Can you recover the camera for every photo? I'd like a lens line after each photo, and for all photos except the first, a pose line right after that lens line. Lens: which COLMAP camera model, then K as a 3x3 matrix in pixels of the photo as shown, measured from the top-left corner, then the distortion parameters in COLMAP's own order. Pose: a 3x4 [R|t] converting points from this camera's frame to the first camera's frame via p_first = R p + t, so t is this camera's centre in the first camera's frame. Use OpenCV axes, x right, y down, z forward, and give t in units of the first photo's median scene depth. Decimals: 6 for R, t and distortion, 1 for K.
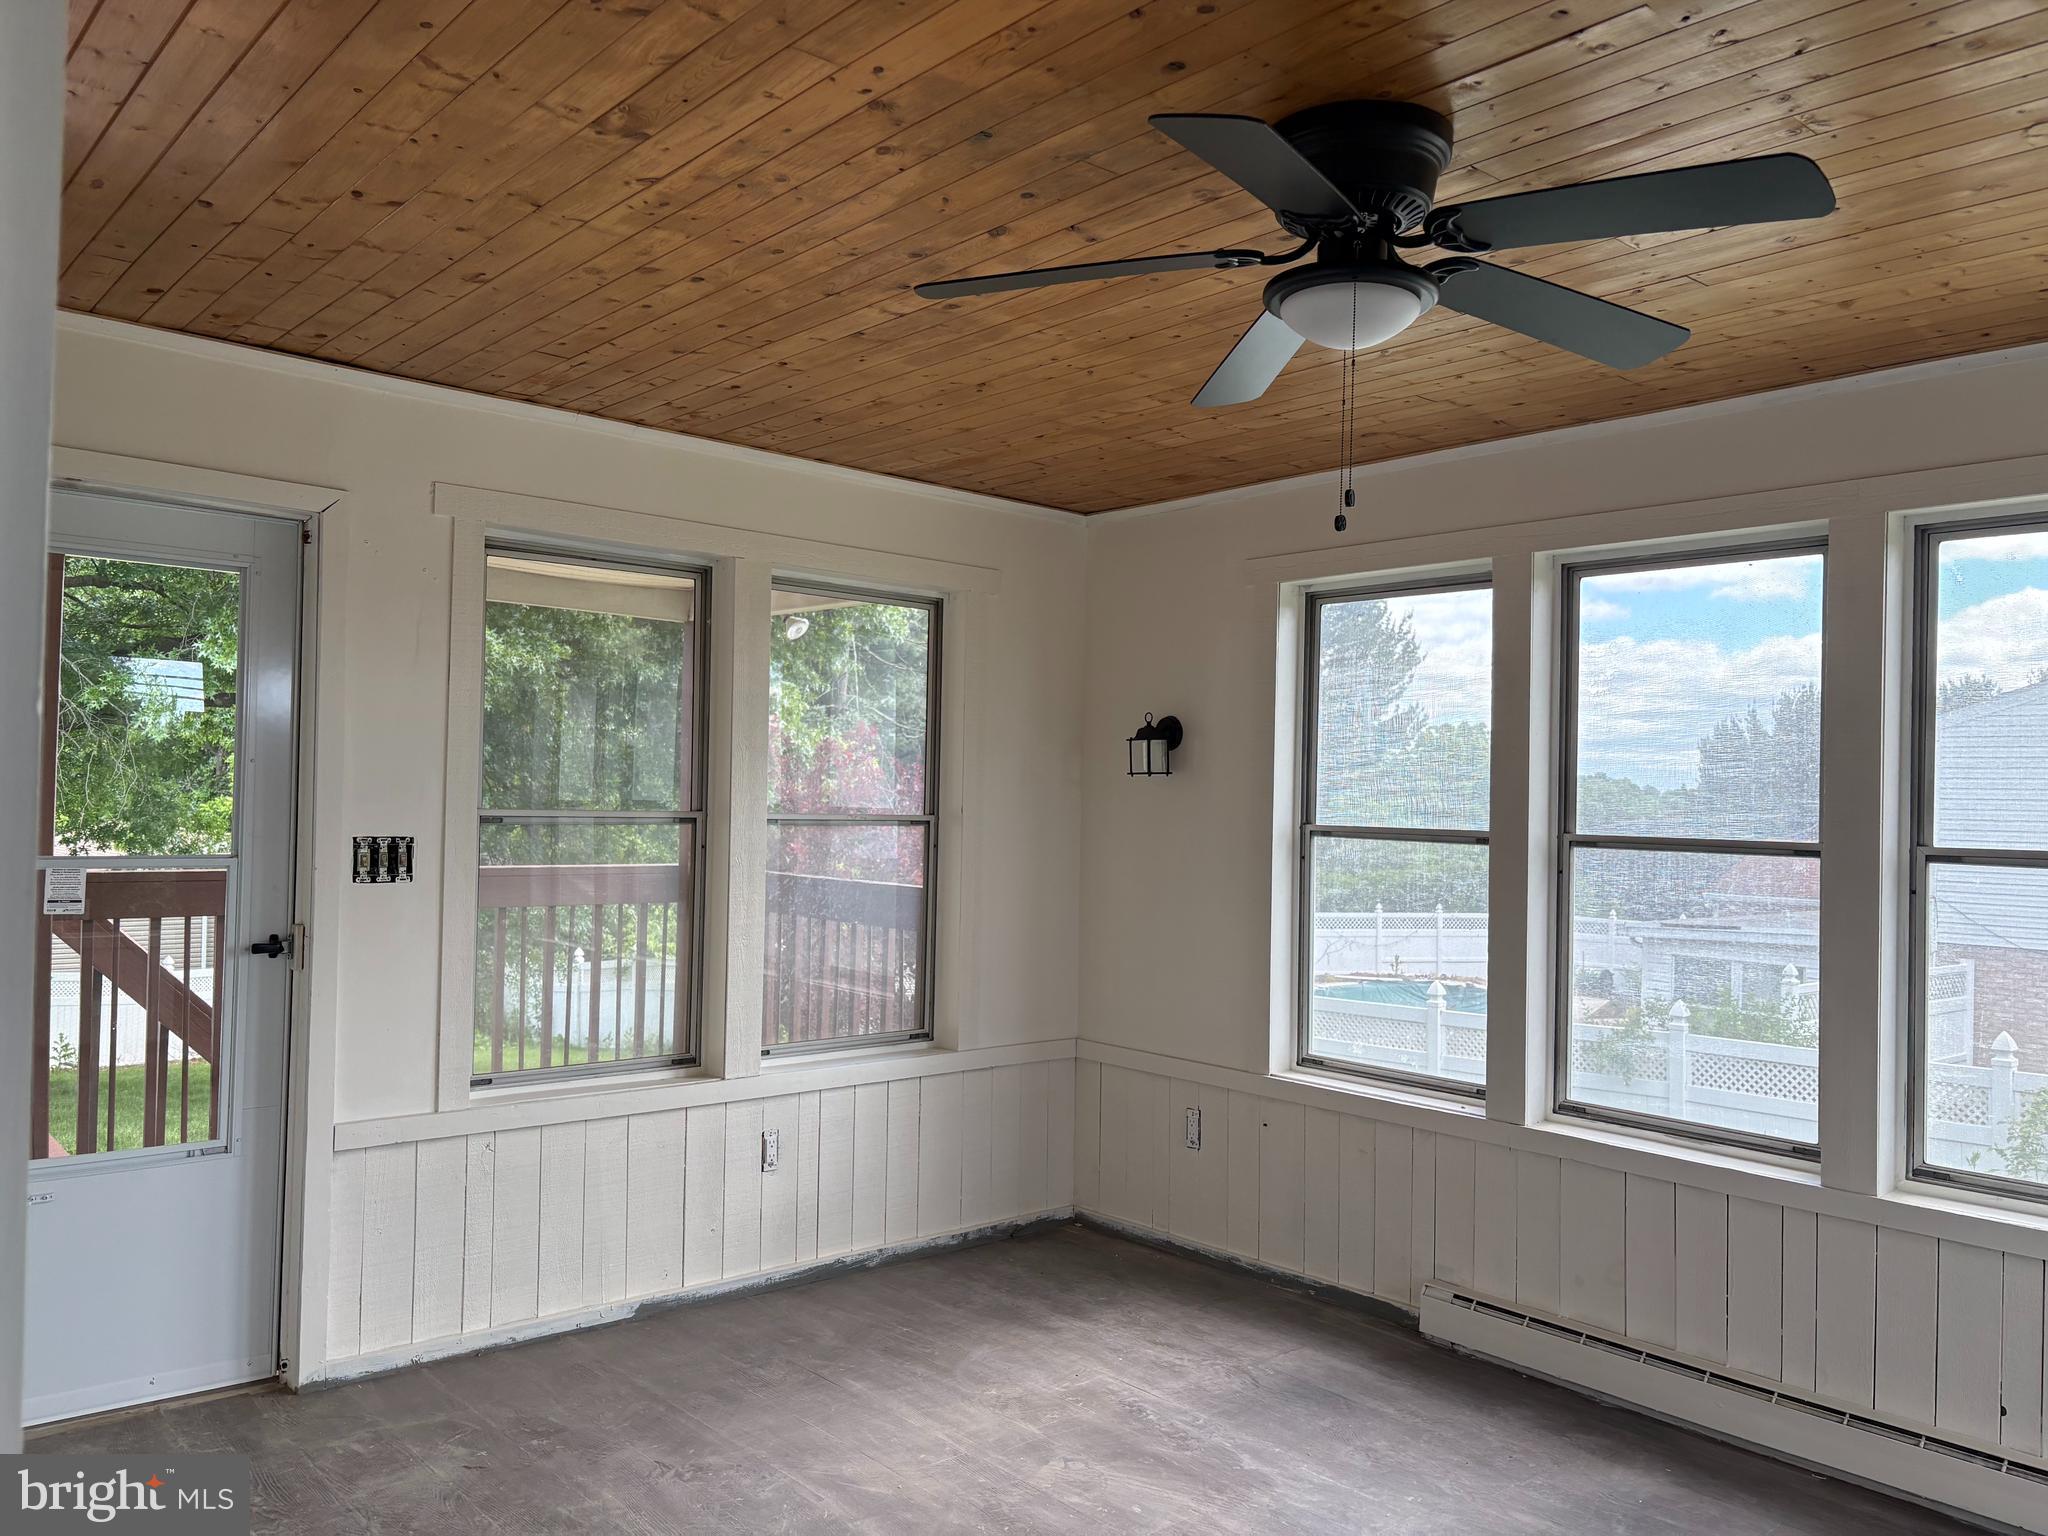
lens RADIAL K [[1551.7, 0, 1017.1], [0, 1551.7, 768.7], [0, 0, 1]] dist [0.065599, -0.068593]
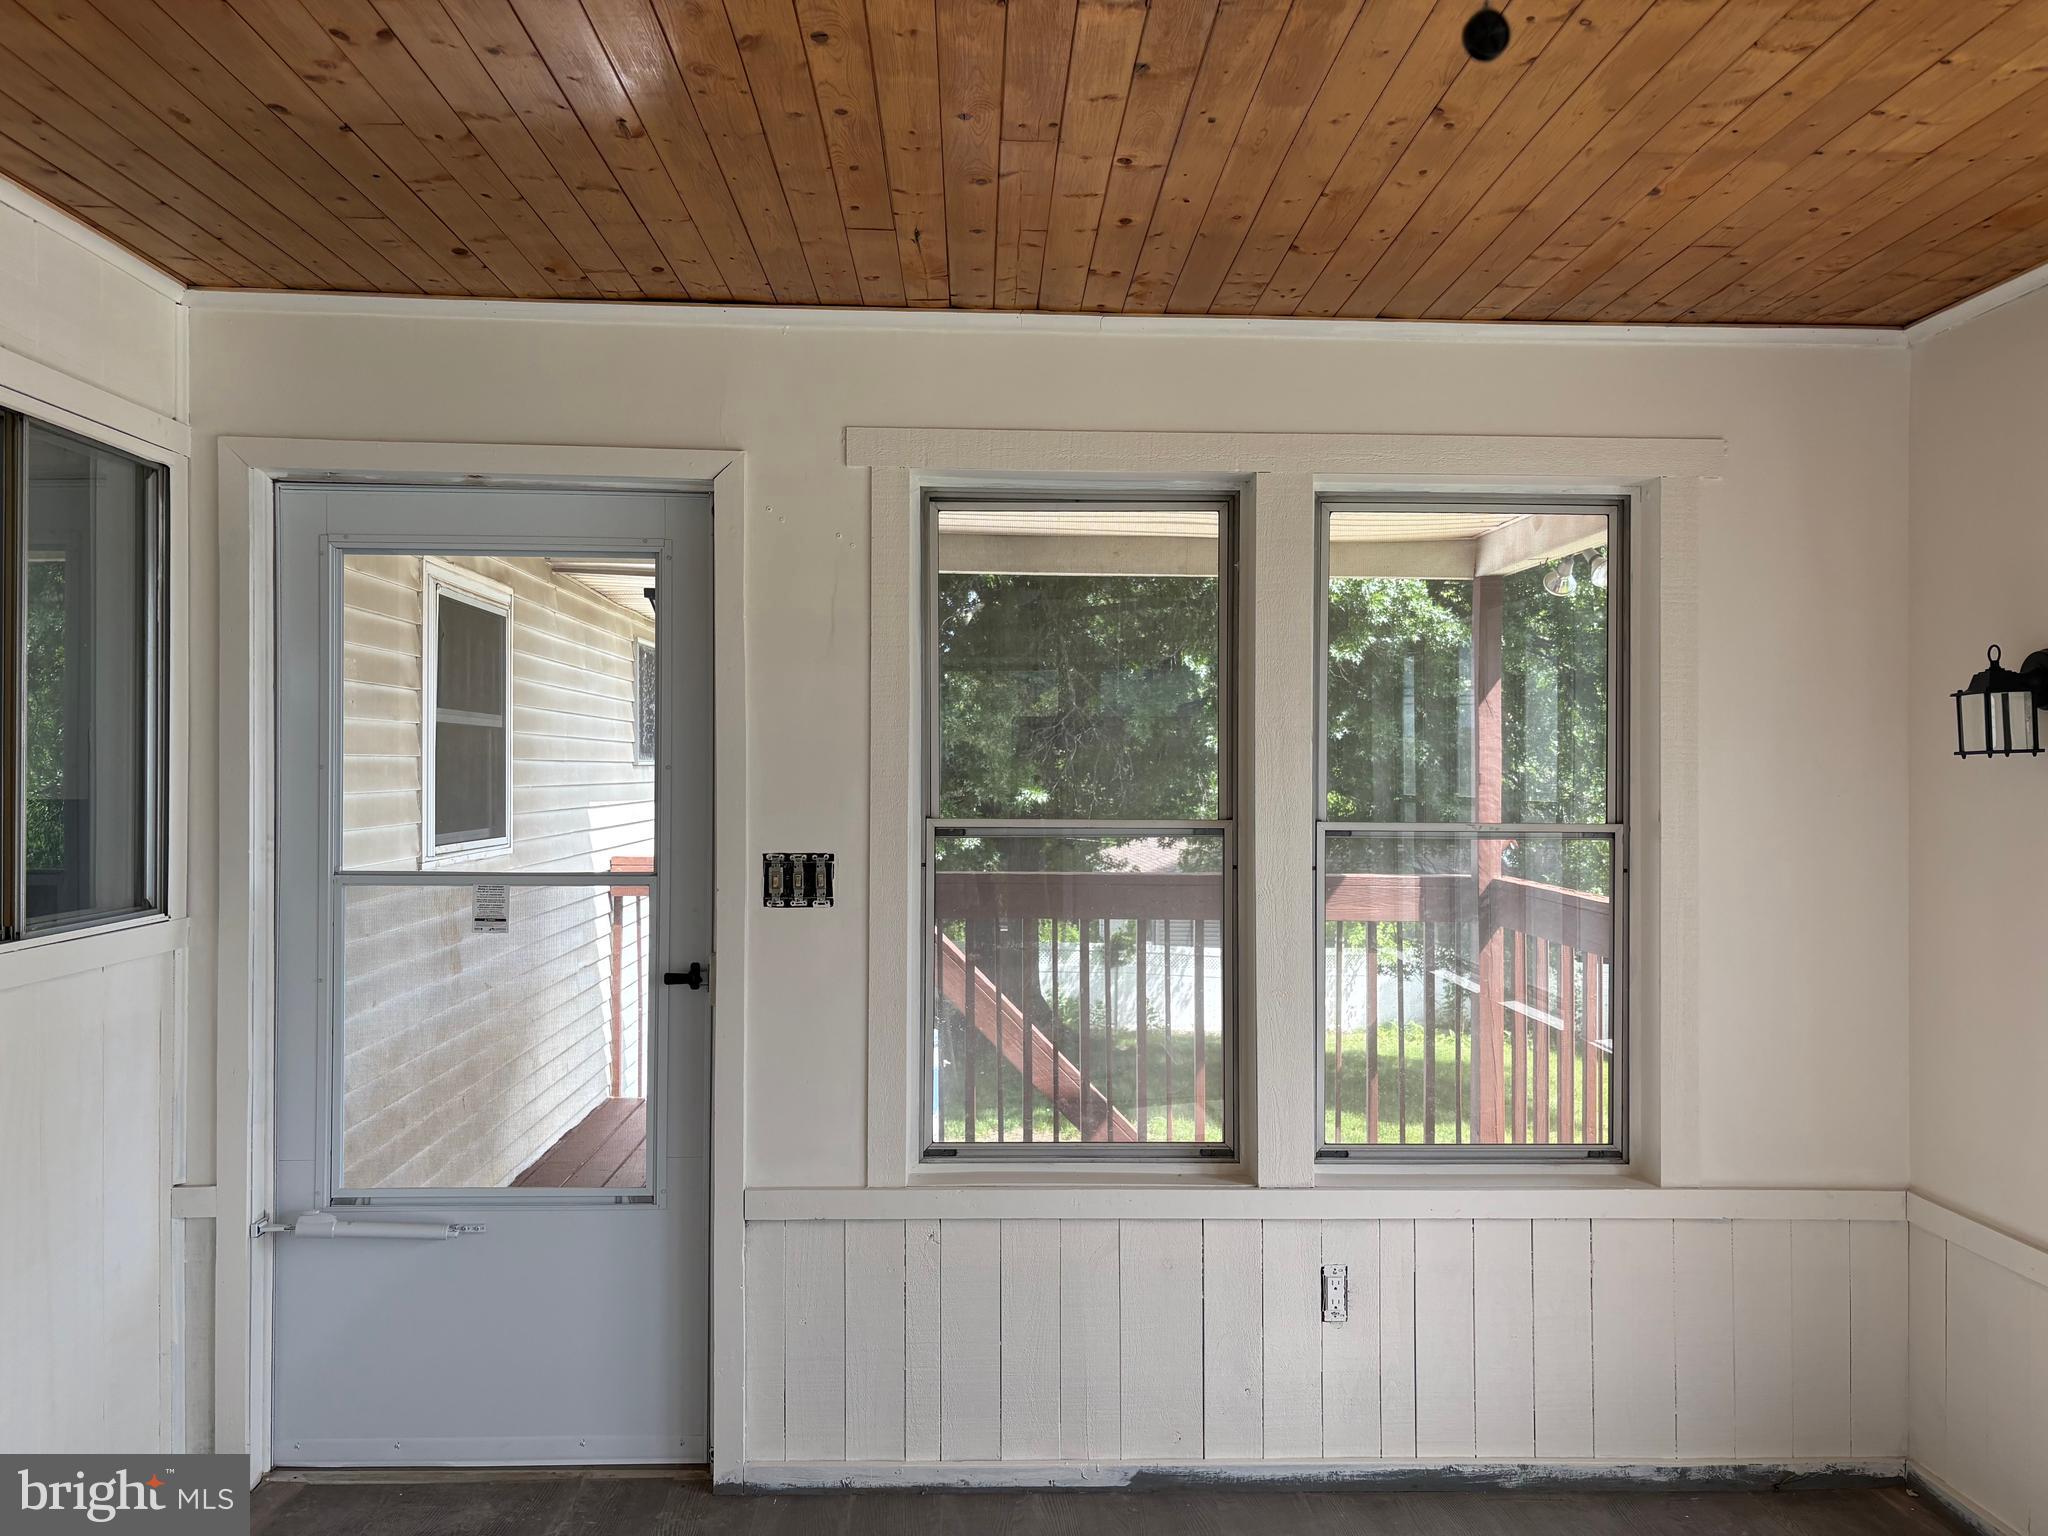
lens RADIAL K [[1551.7, 0, 1017.1], [0, 1551.7, 768.7], [0, 0, 1]] dist [0.065599, -0.068593]
pose [[0.778900, -0.019815, -0.626835, 0.204711], [0.024611, 0.999697, -0.001020, 0.001168], [0.626665, -0.014632, 0.779152, 0.392350]]
